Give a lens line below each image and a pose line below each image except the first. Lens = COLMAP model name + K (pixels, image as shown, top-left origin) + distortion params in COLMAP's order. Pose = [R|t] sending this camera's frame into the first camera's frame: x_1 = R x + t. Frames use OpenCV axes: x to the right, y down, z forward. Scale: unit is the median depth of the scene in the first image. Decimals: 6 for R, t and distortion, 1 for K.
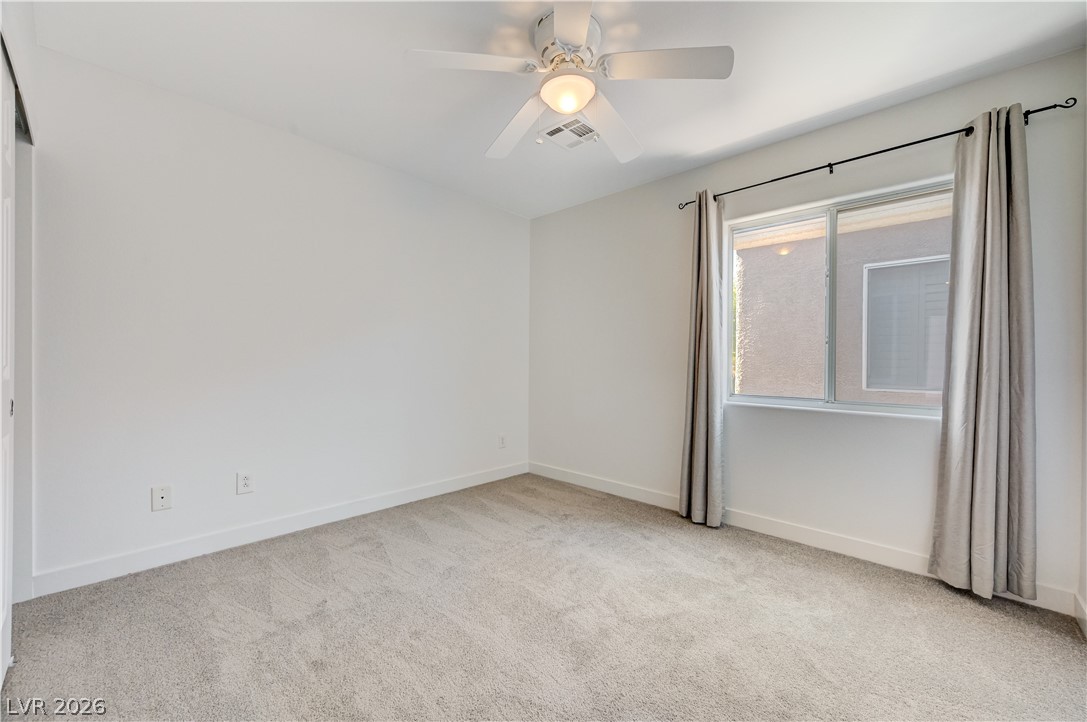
lens RADIAL K [[429.0, 0, 543.5], [0, 429.0, 361.0], [0, 0, 1]] dist [0.000436, 0.000011]
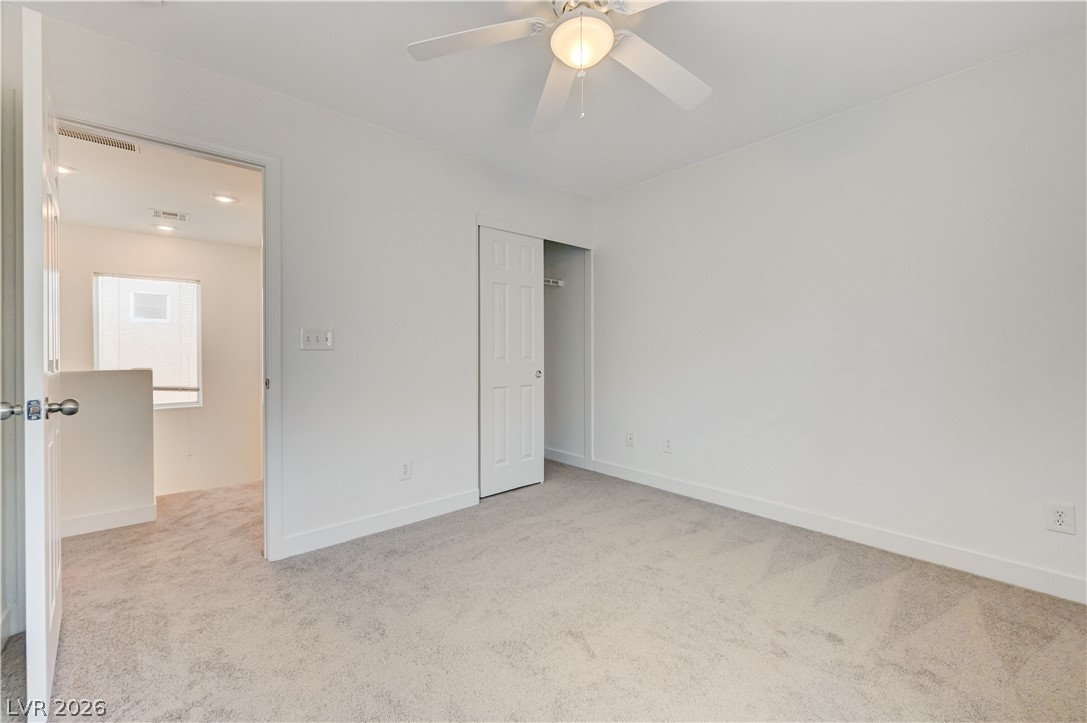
lens RADIAL K [[429.0, 0, 543.5], [0, 429.0, 361.5], [0, 0, 1]] dist [0.000436, 0.000011]
pose [[-0.091439, 0.004428, -0.995801, 0.618293], [-0.000569, 0.999990, 0.004499, 0.020449], [0.995811, 0.000978, -0.091435, 0.697706]]
